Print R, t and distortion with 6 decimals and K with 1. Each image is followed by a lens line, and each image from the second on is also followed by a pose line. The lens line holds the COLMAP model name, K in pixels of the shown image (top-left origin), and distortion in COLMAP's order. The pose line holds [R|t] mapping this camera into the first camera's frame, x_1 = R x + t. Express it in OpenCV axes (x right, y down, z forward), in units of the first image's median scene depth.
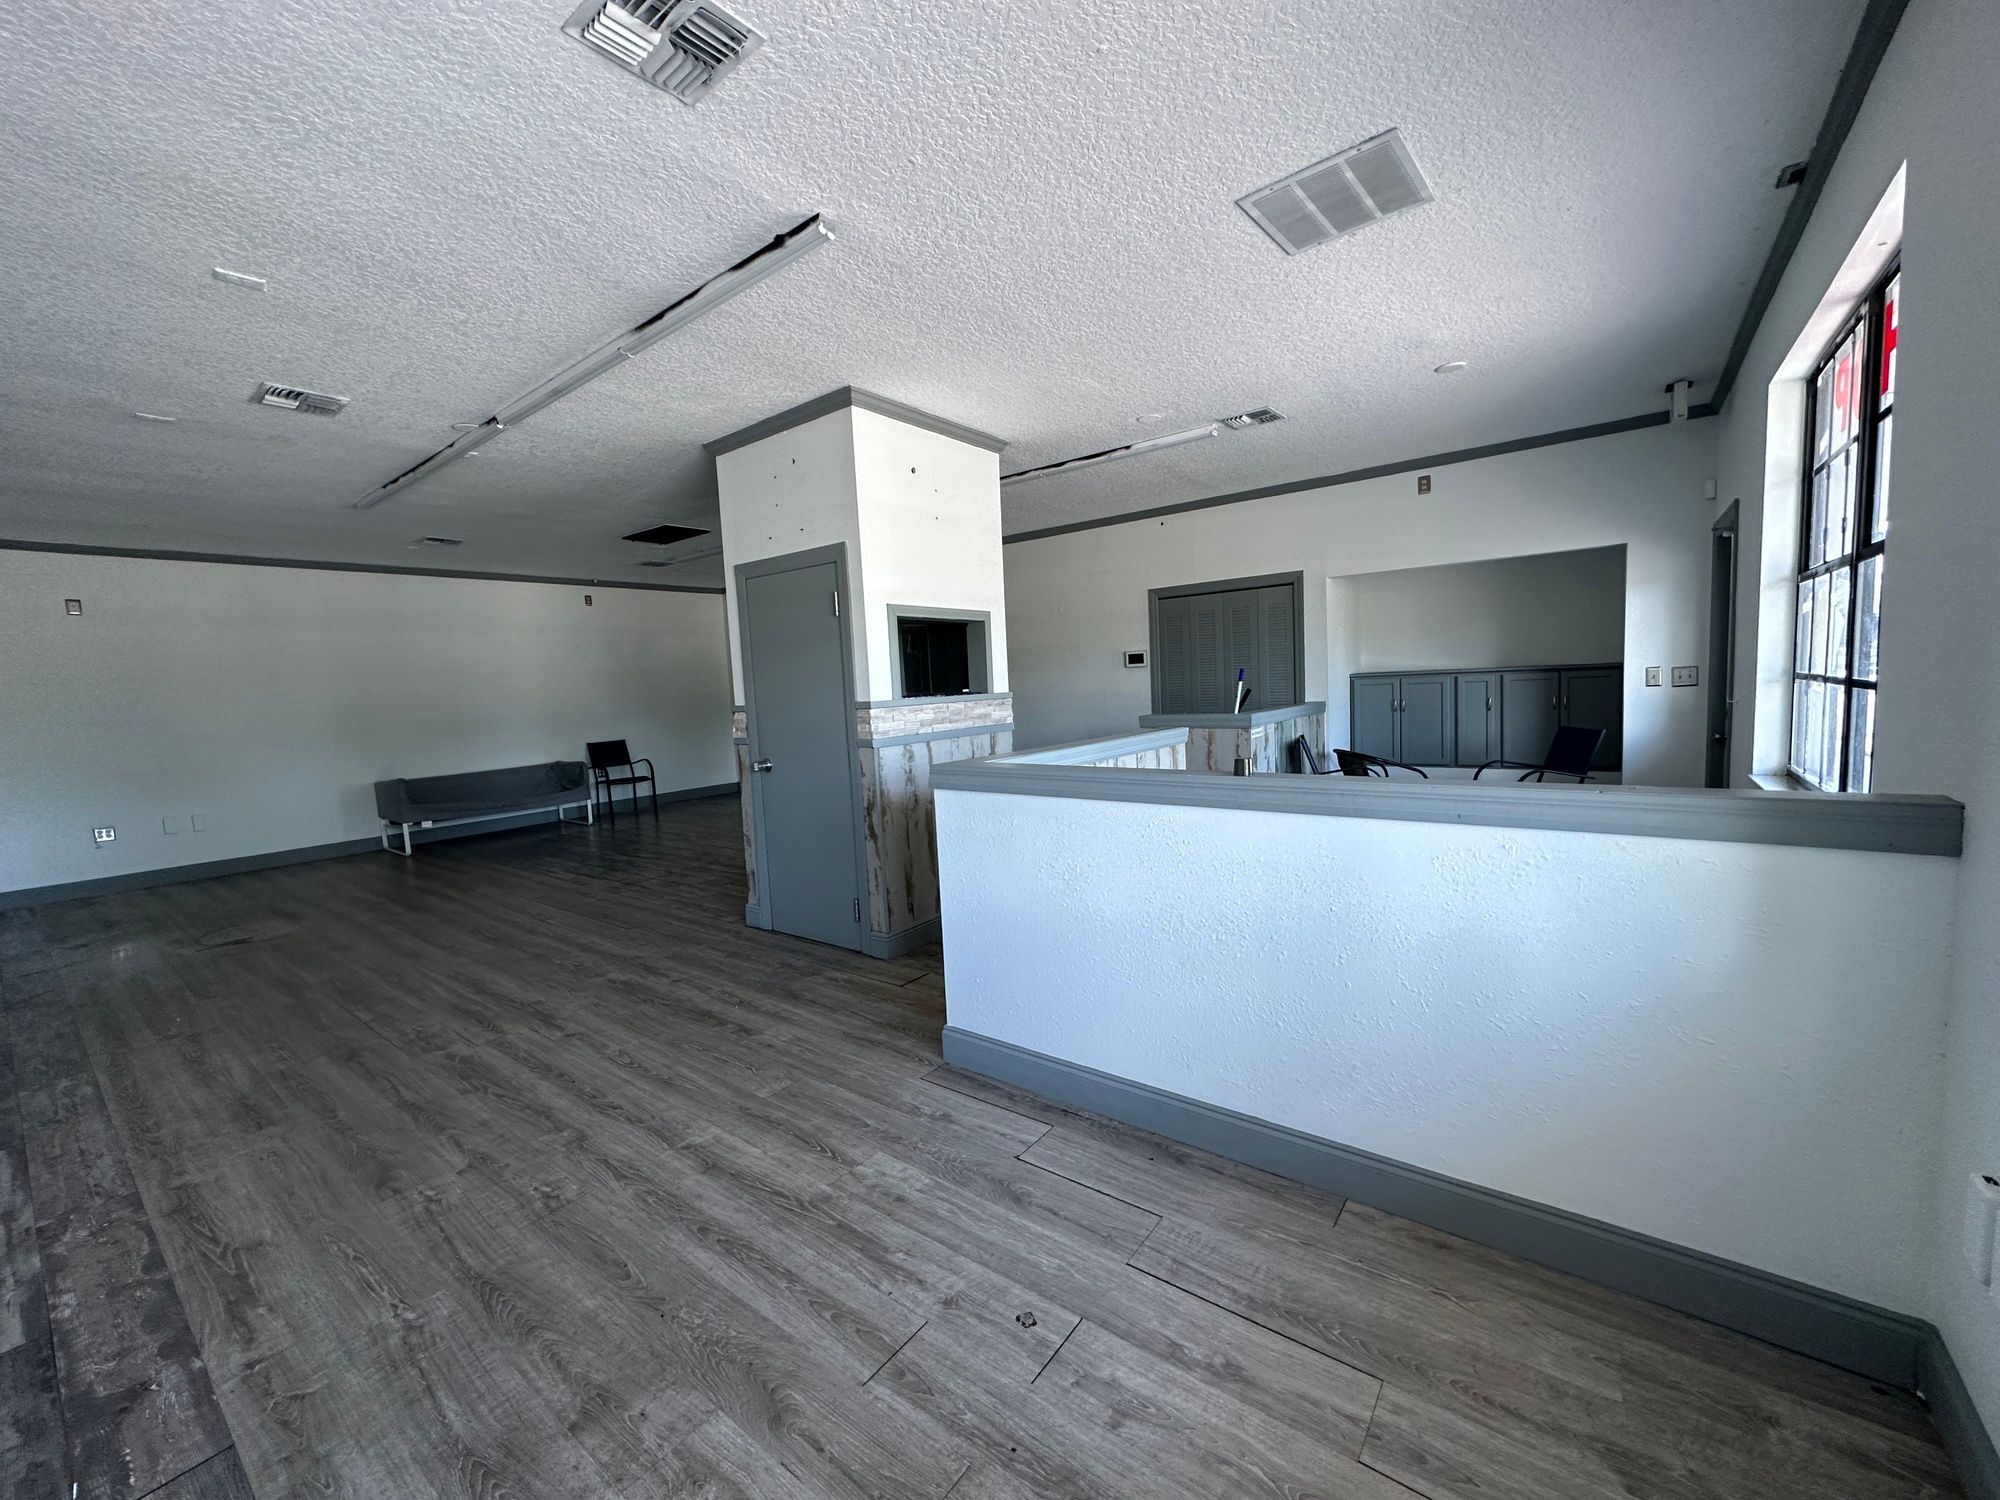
lens RADIAL K [[794.7, 0, 999.0], [0, 794.7, 752.5], [0, 0, 1]] dist [0.002406, 0.000134]
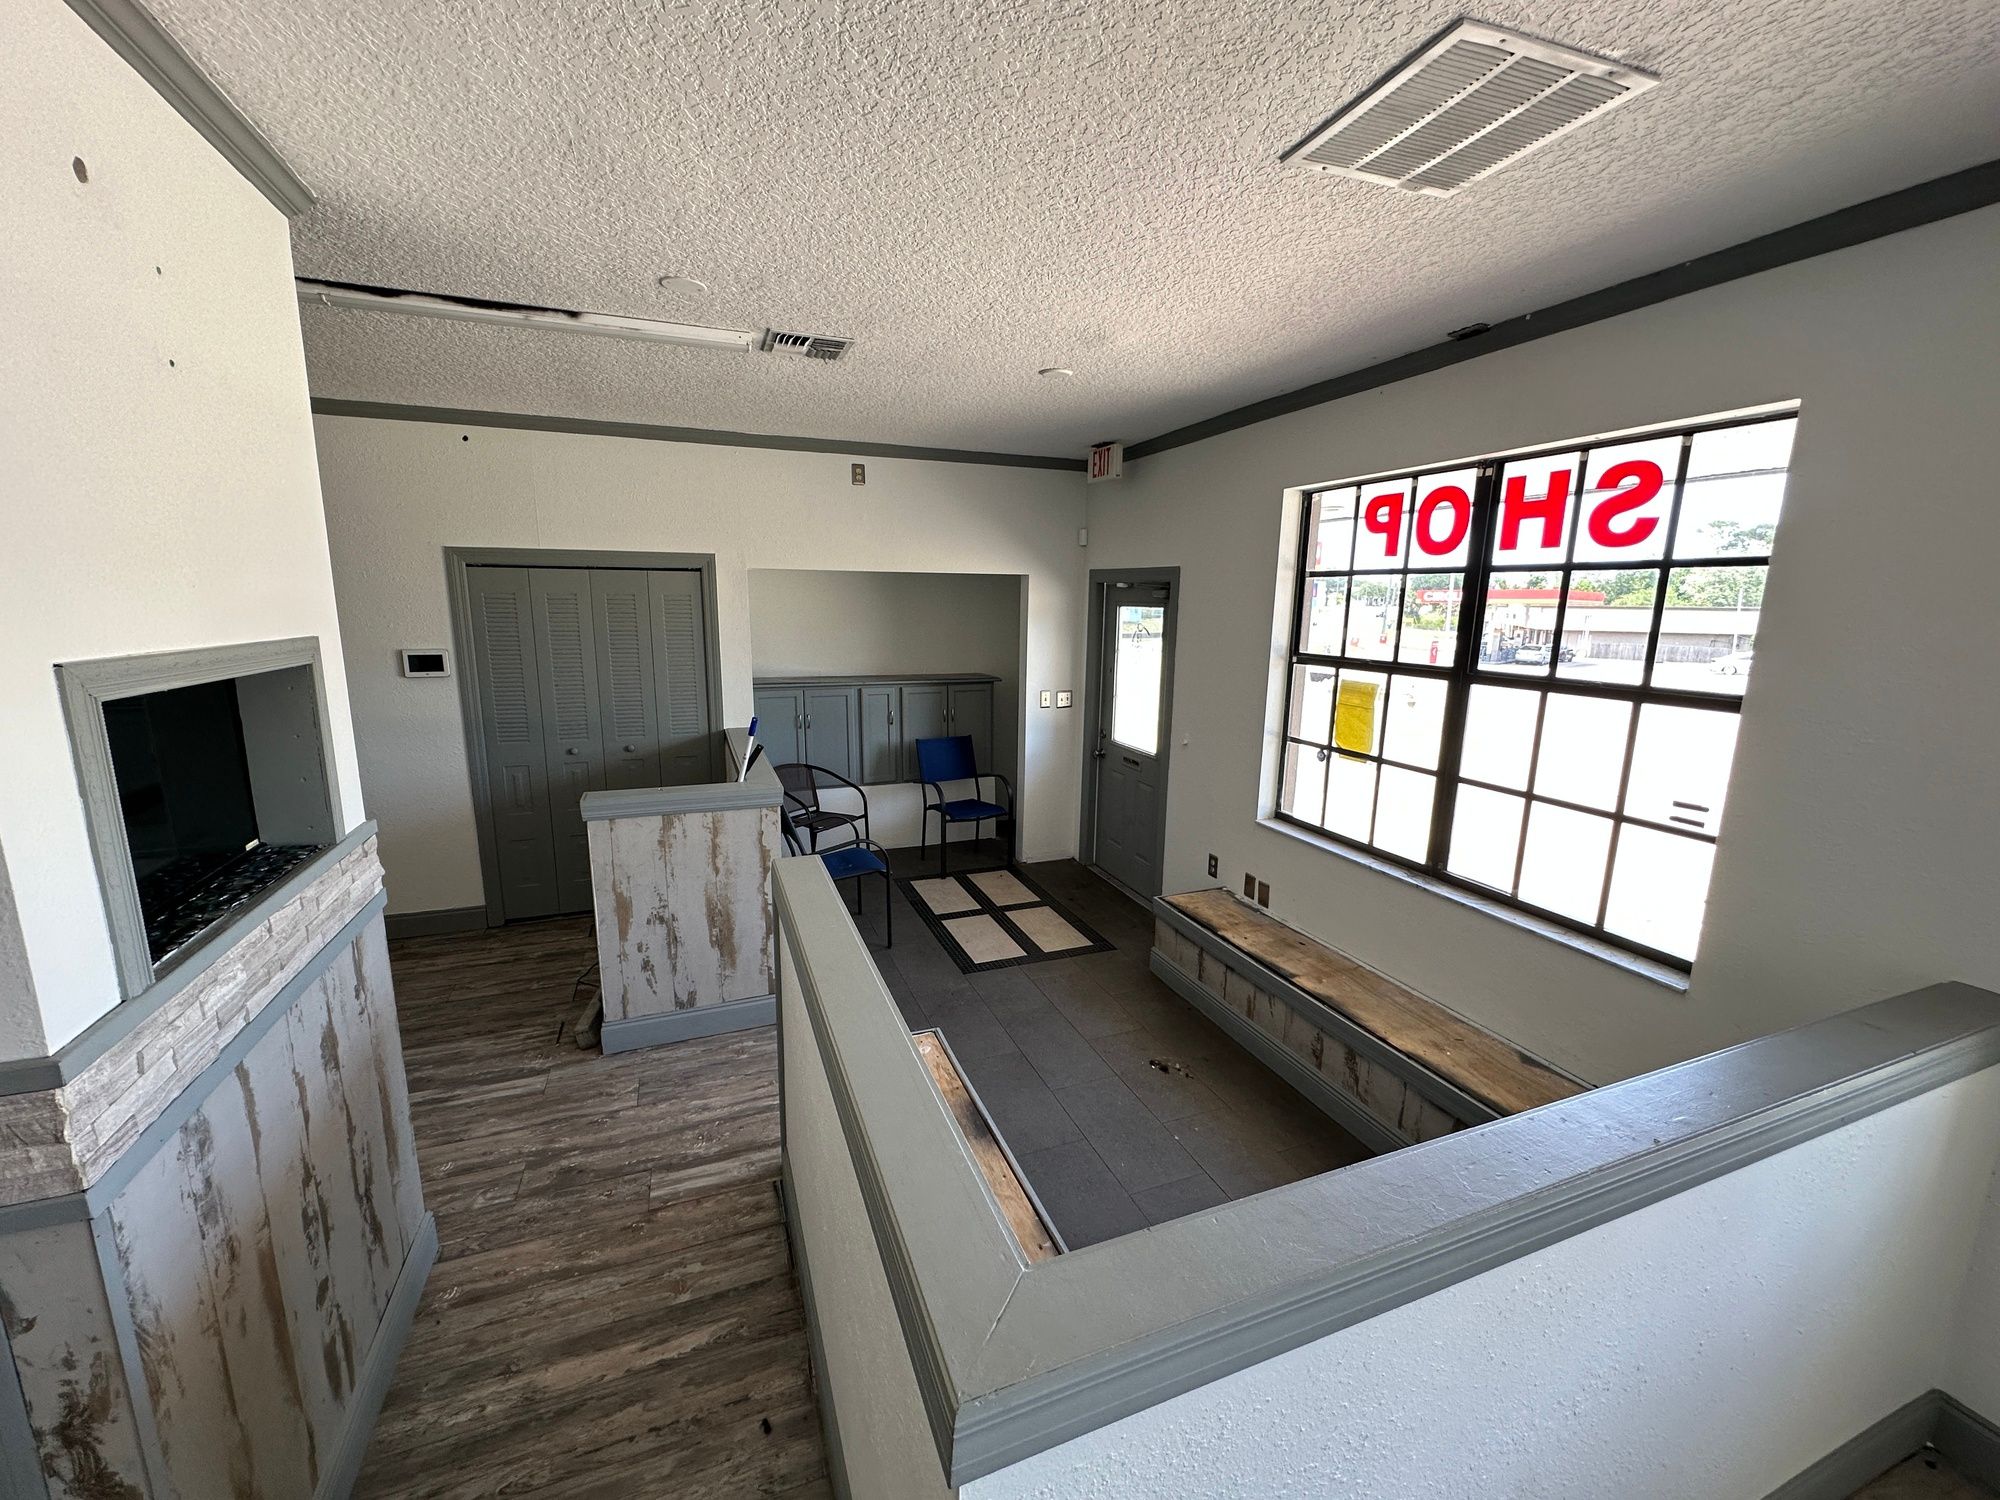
lens RADIAL K [[794.7, 0, 988.2], [0, 794.7, 752.1], [0, 0, 1]] dist [0.002406, 0.000134]
pose [[0.523119, -0.111005, 0.844999, -0.146240], [0.039406, 0.993571, 0.106128, -0.124506], [-0.851348, -0.022220, 0.524131, 0.424629]]
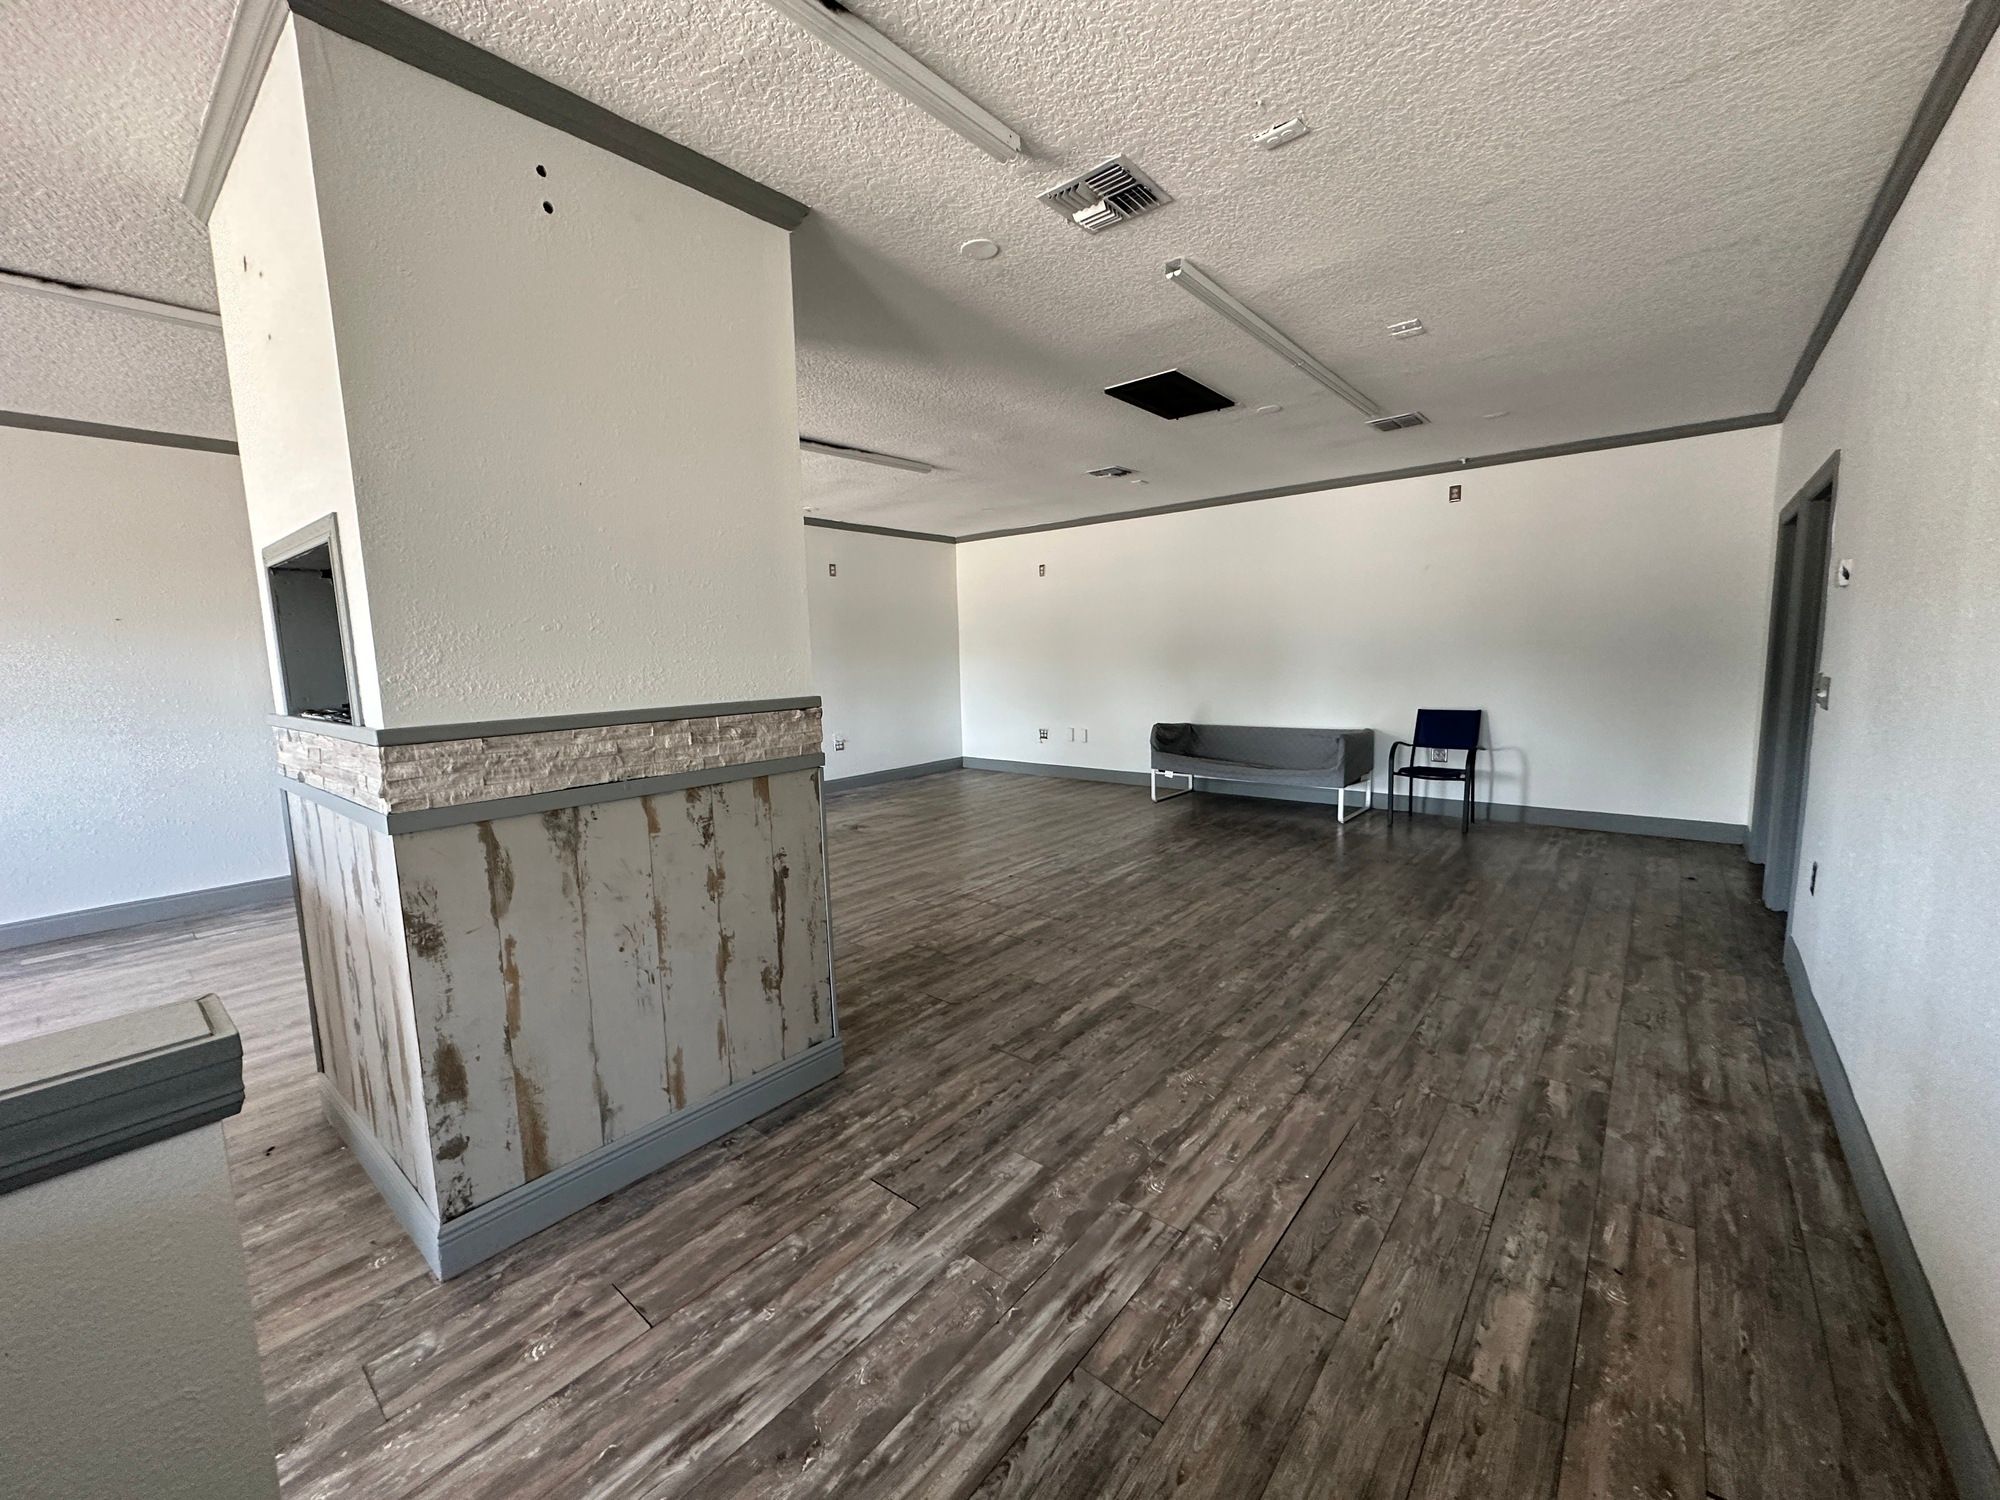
lens RADIAL K [[794.7, 0, 997.0], [0, 794.7, 746.9], [0, 0, 1]] dist [0.002406, 0.000134]
pose [[-0.045258, 0.169613, -0.984471, 0.306158], [-0.062459, 0.983072, 0.172244, -0.126065], [0.997021, 0.069284, -0.033898, 1.108875]]
